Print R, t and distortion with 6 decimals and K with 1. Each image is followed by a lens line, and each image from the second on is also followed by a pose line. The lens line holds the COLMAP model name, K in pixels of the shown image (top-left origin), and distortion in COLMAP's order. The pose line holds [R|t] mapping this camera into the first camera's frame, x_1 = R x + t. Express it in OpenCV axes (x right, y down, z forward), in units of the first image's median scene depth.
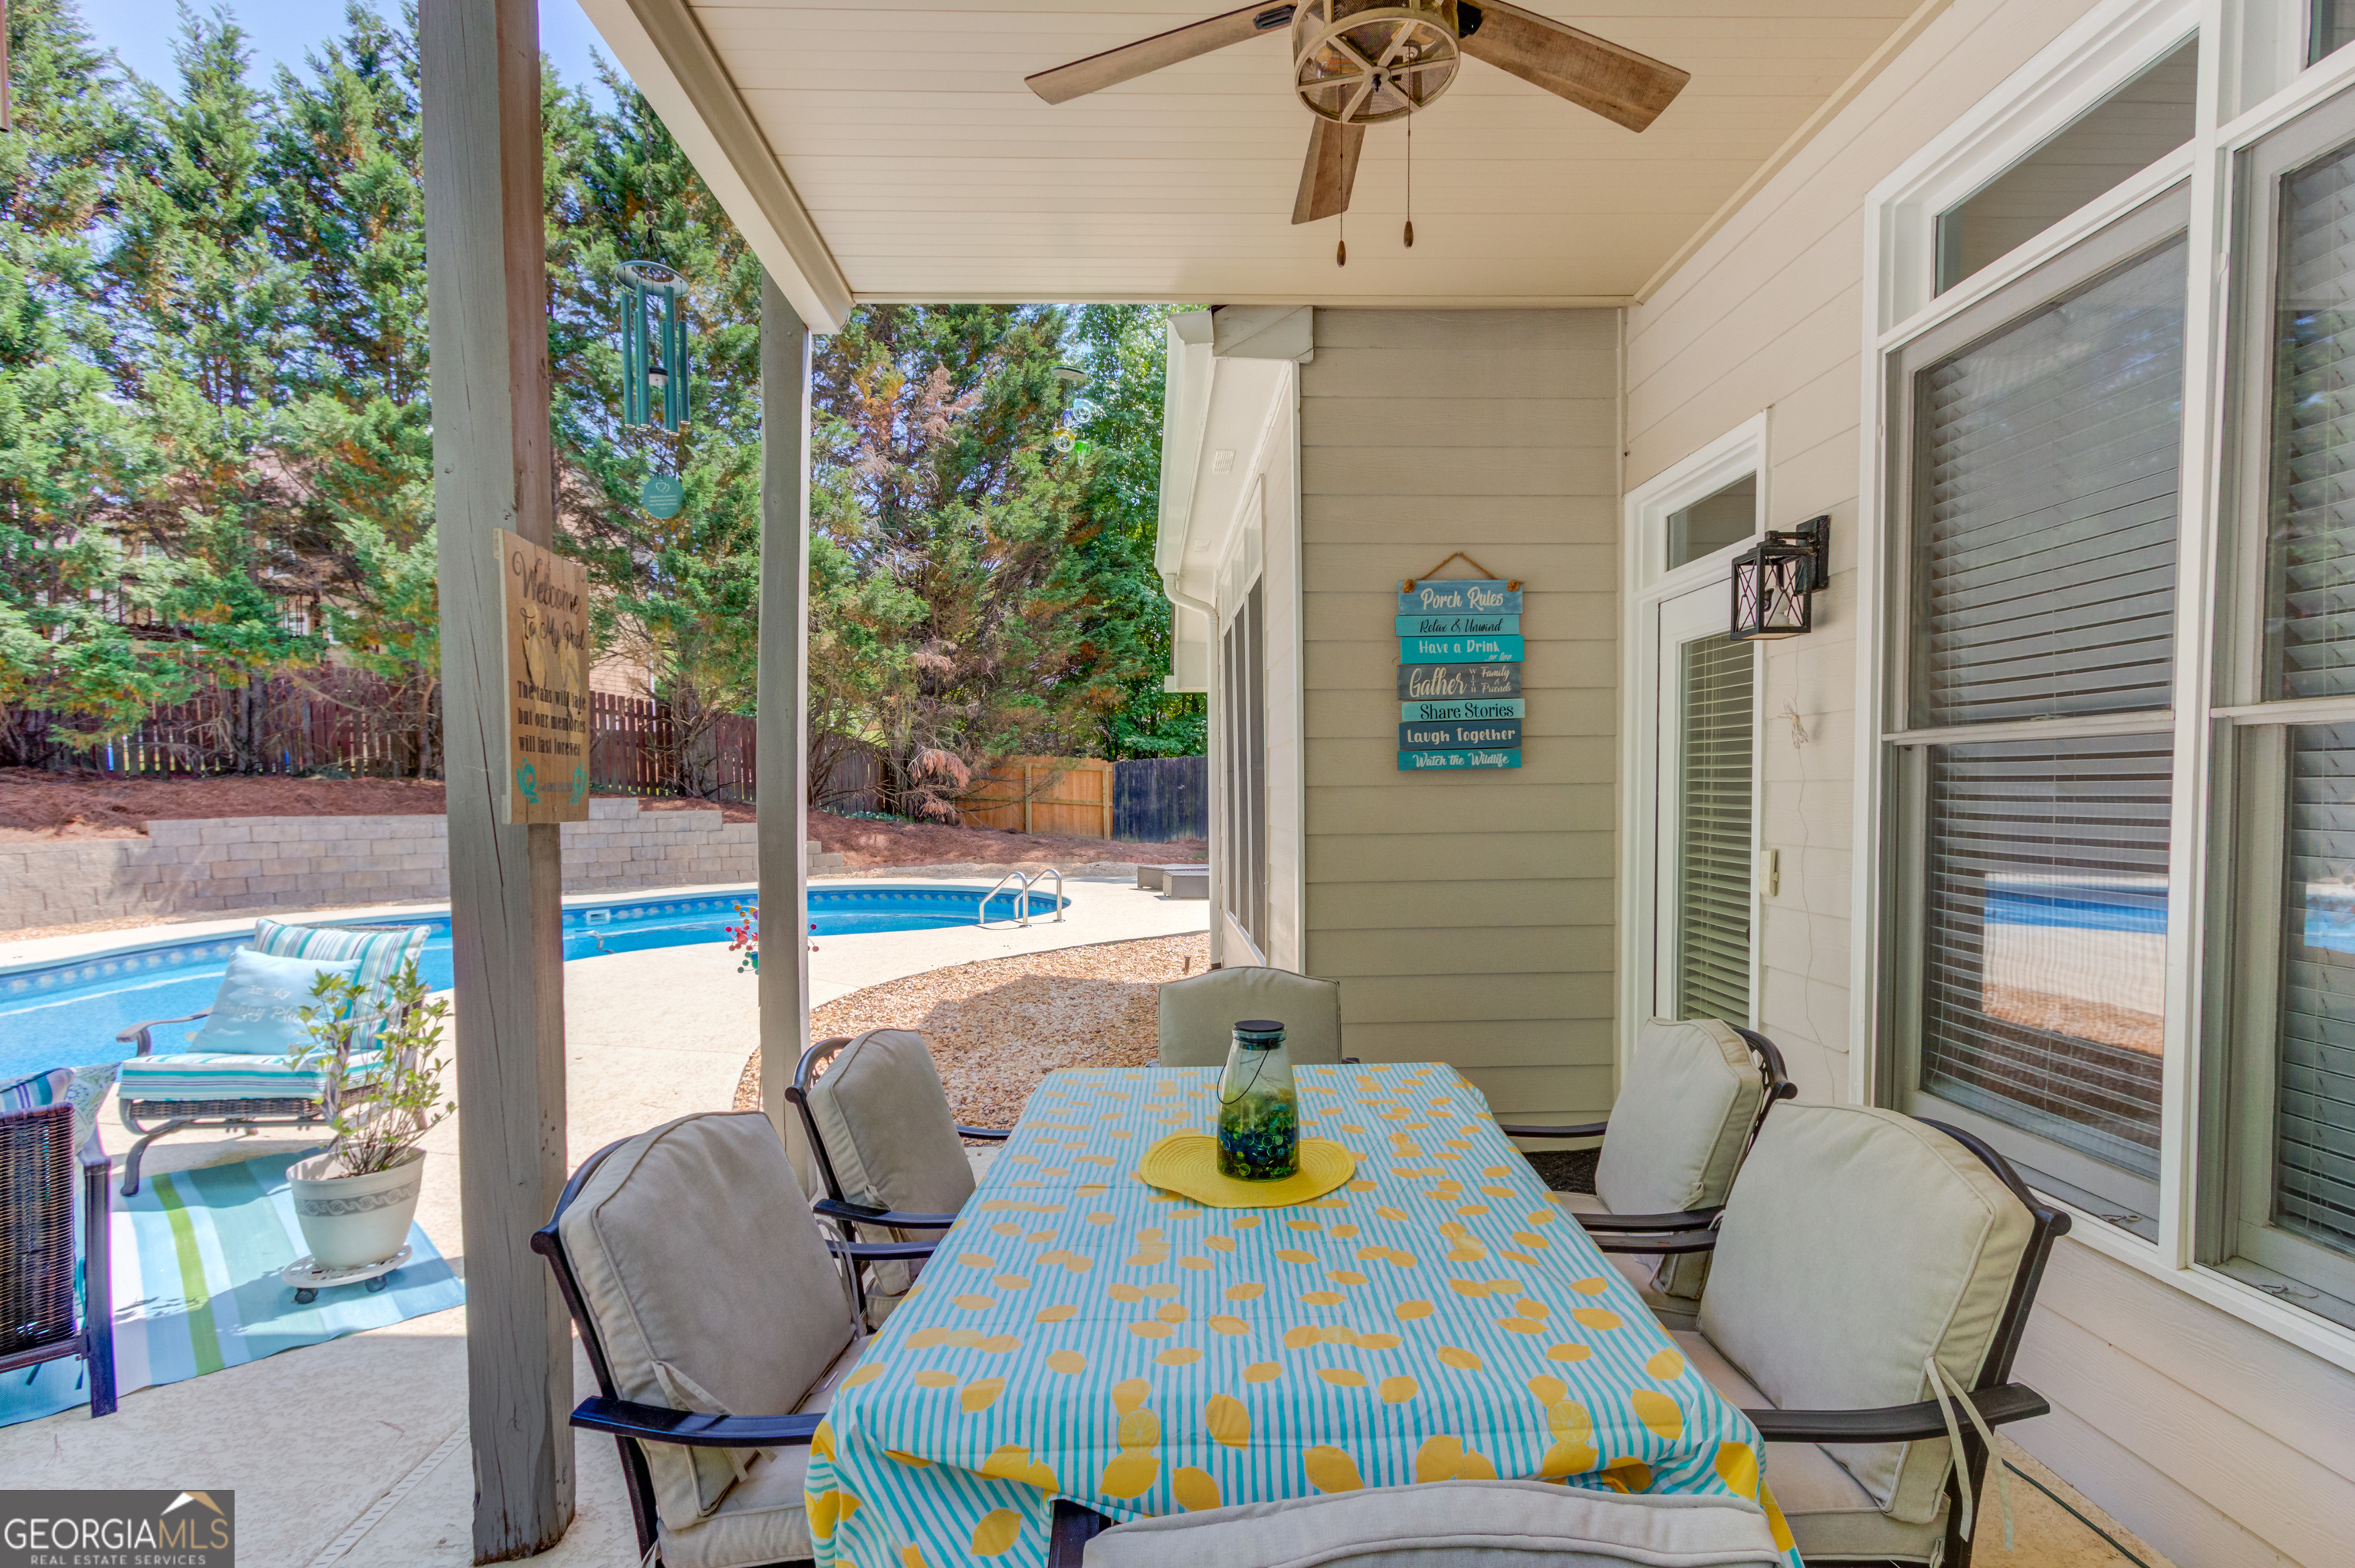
lens RADIAL K [[1119.6, 0, 1184.9], [0, 1119.6, 806.1], [0, 0, 1]] dist [0.010243, -0.000294]
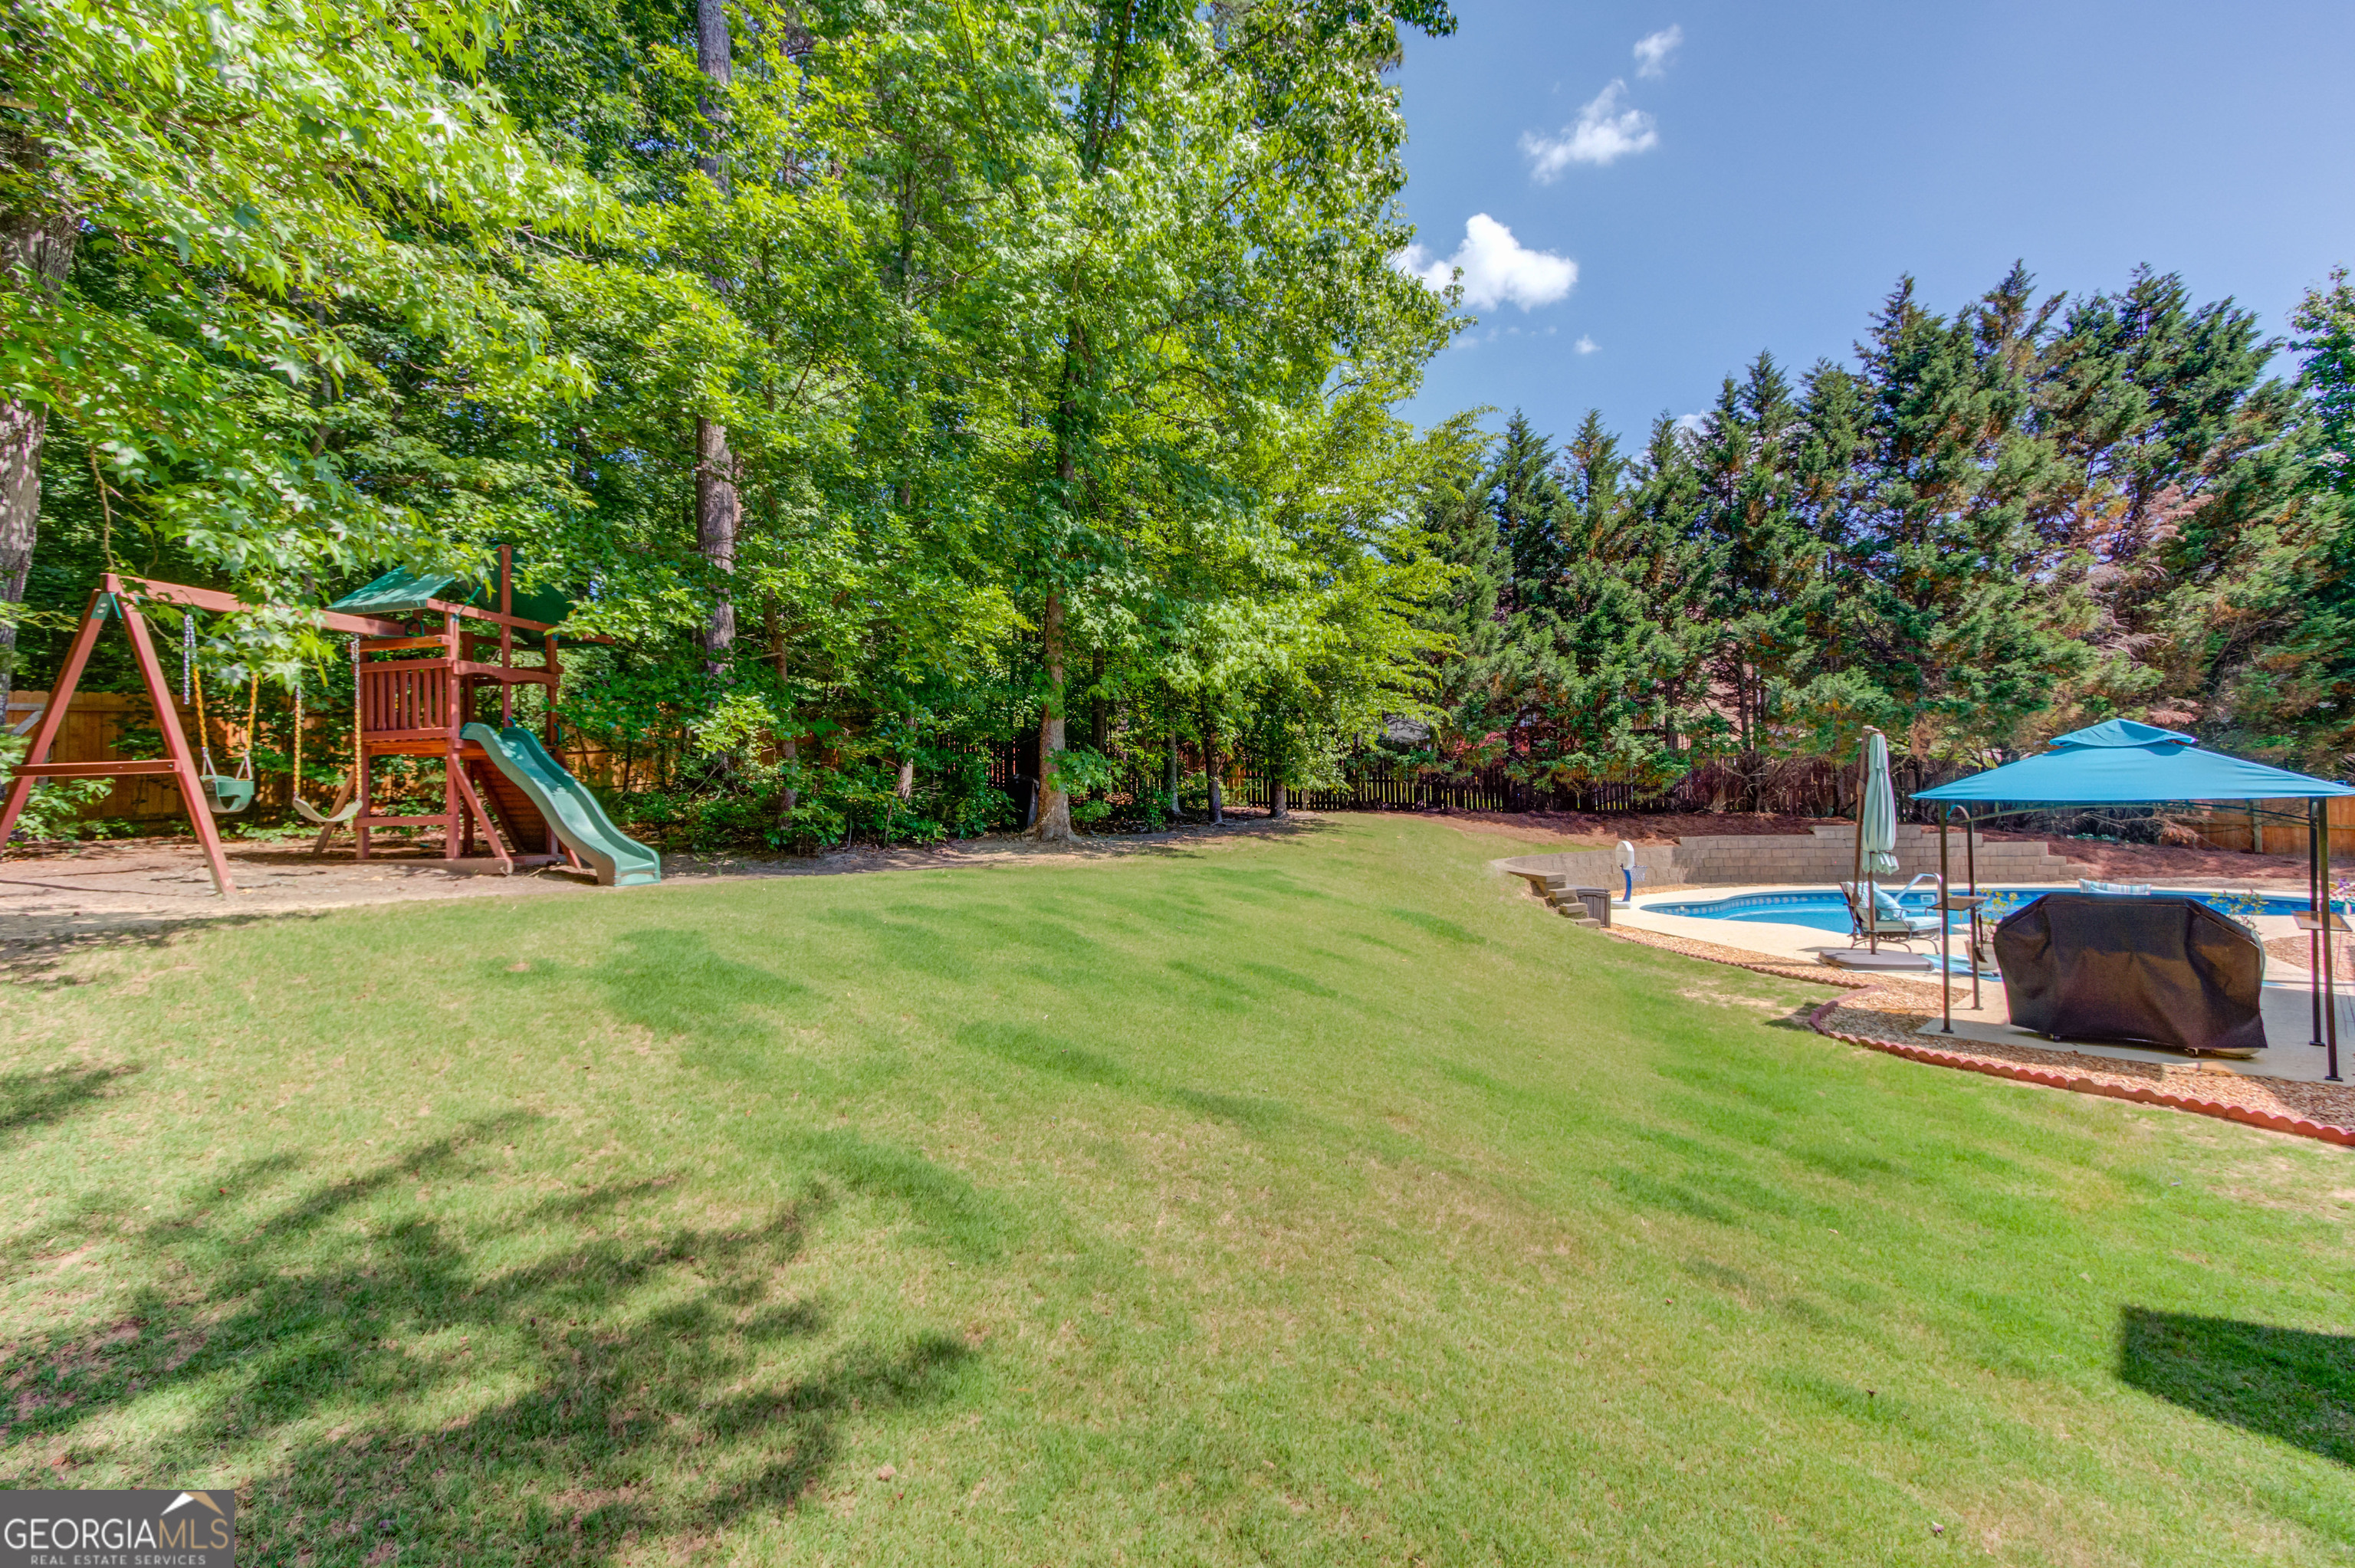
lens RADIAL K [[1059.3, 0, 1146.4], [0, 1059.3, 793.8], [0, 0, 1]] dist [0.029814, 0.000278]
pose [[0.672644, -0.015201, -0.739810, -0.121039], [0.001133, 0.999809, -0.019513, -0.025822], [0.739965, 0.012287, 0.672533, -0.912329]]
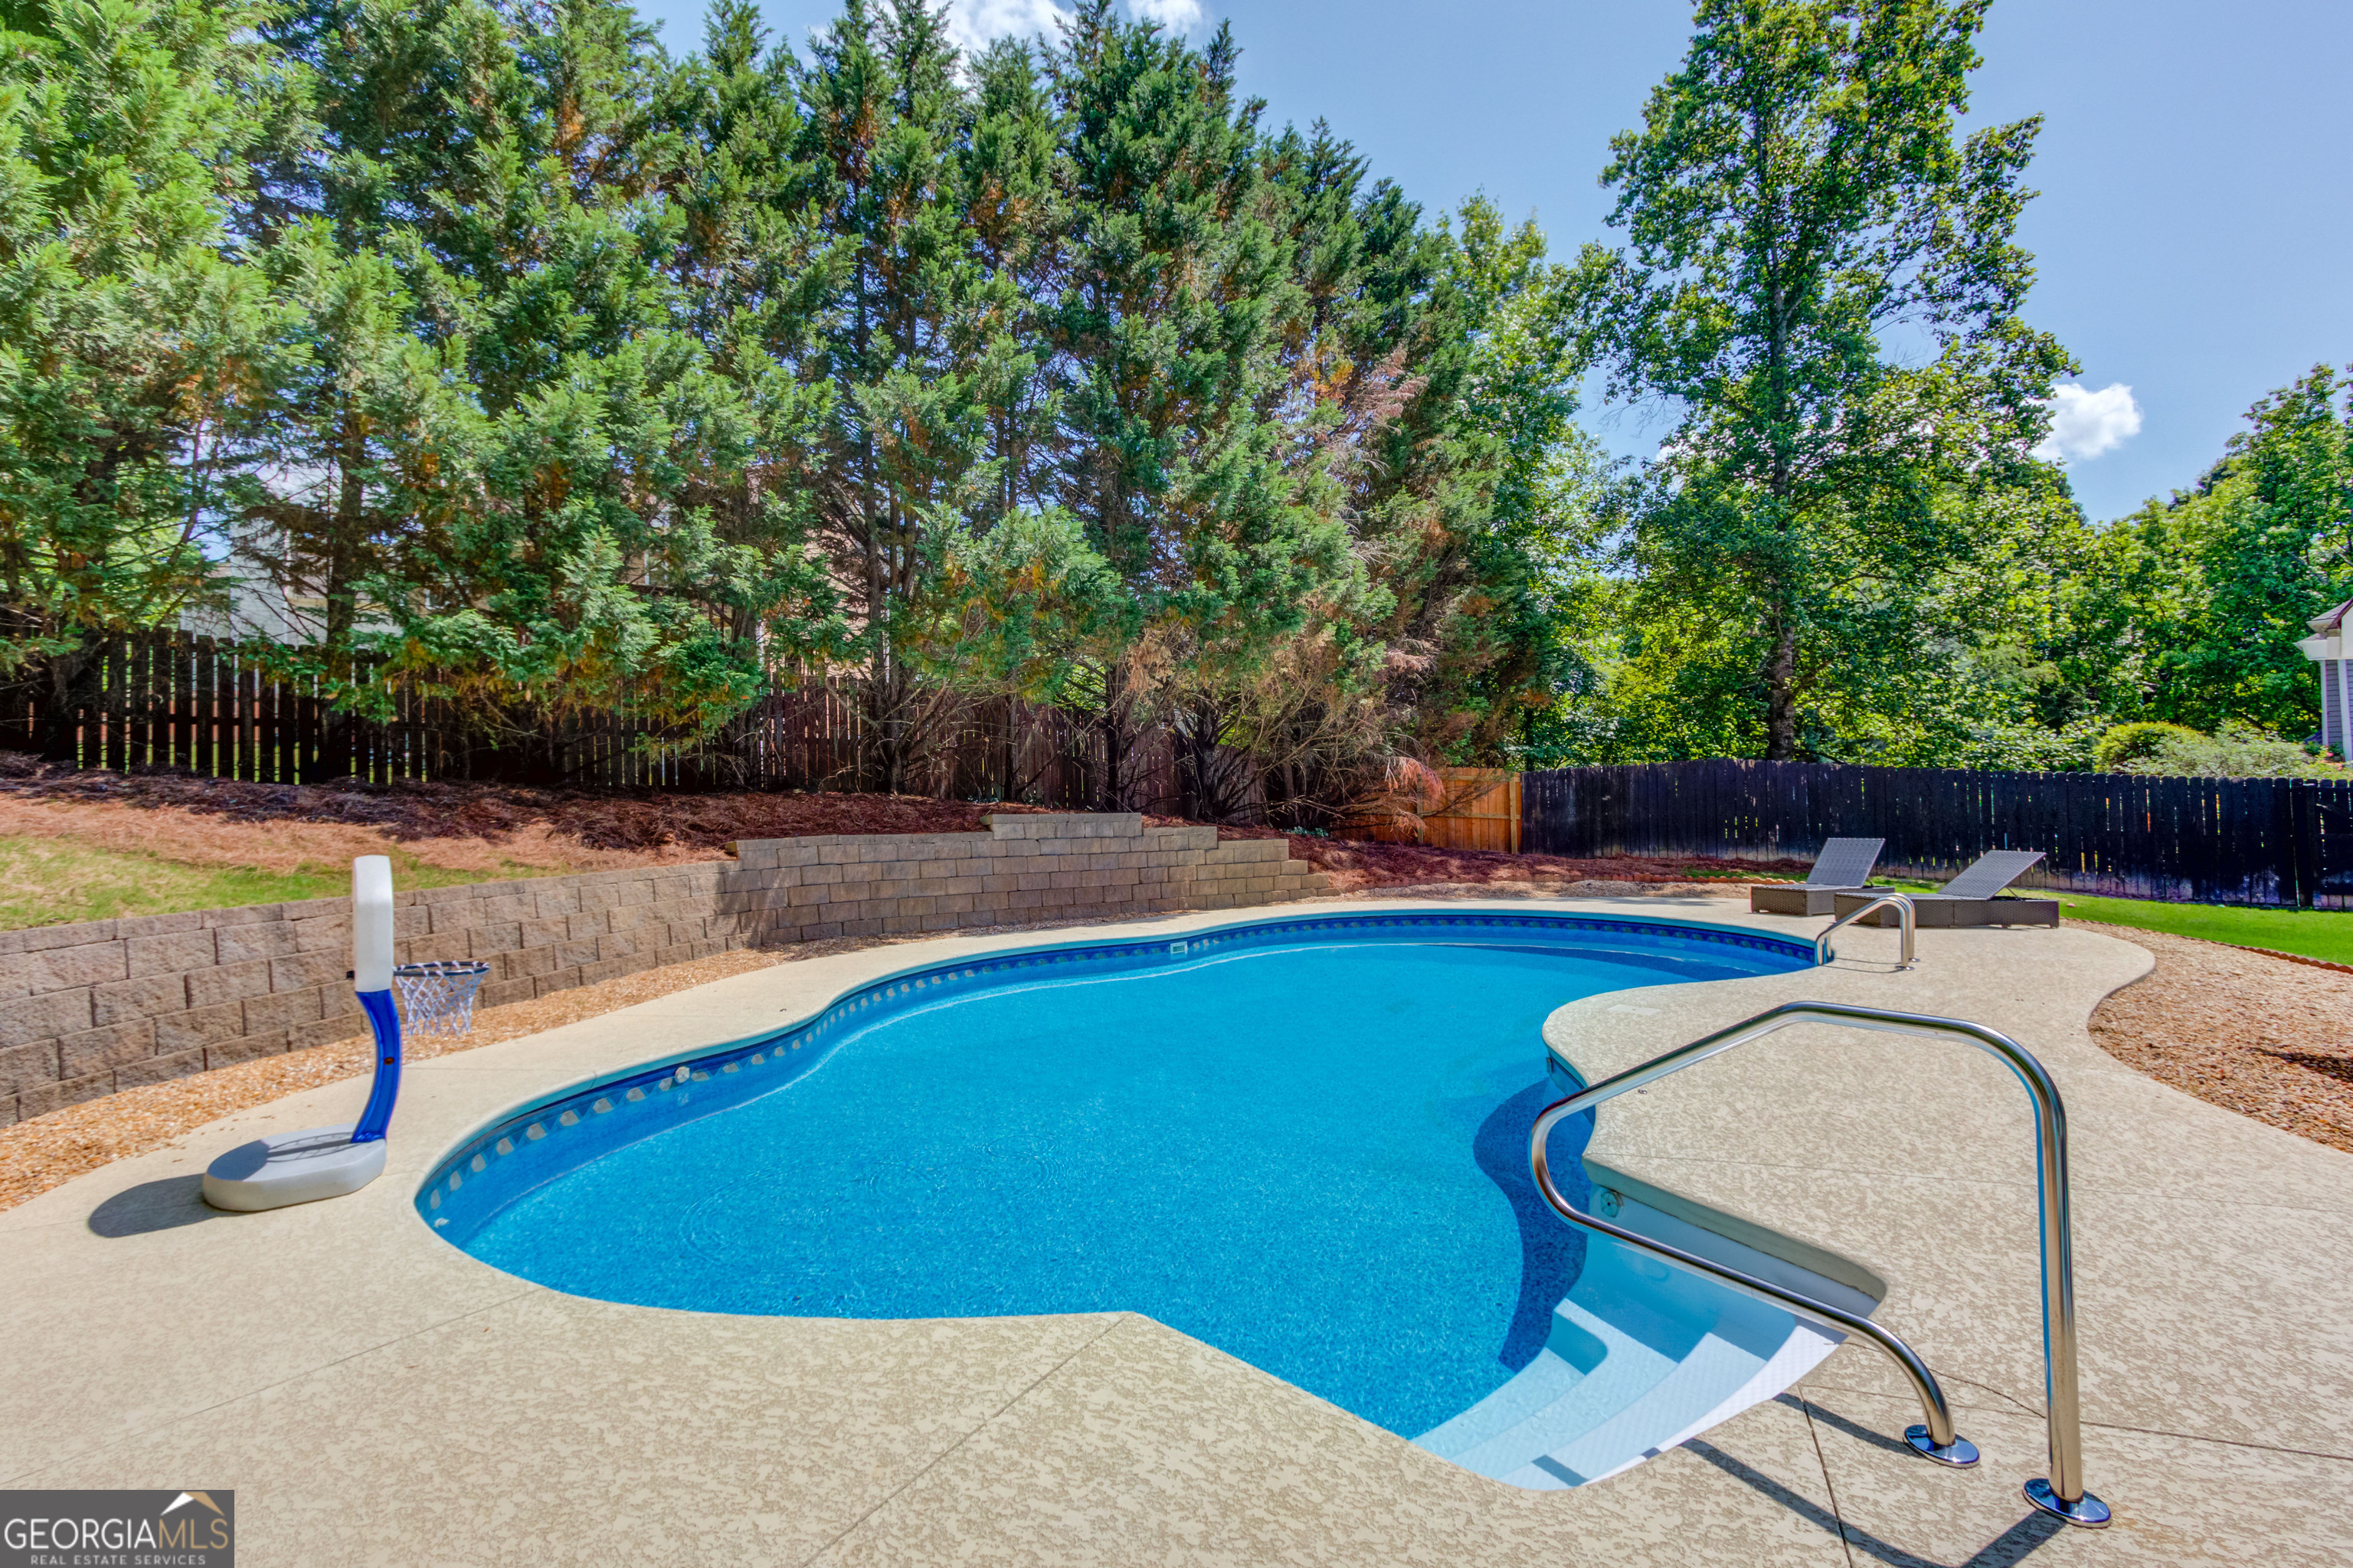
lens RADIAL K [[1075.6, 0, 1184.3], [0, 1075.6, 753.7], [0, 0, 1]] dist [0.021497, 0.000424]
pose [[0.998711, -0.008255, -0.050090, -0.470023], [0.005081, 0.997990, -0.063173, 0.000705], [0.050511, 0.062838, 0.996745, 0.153798]]
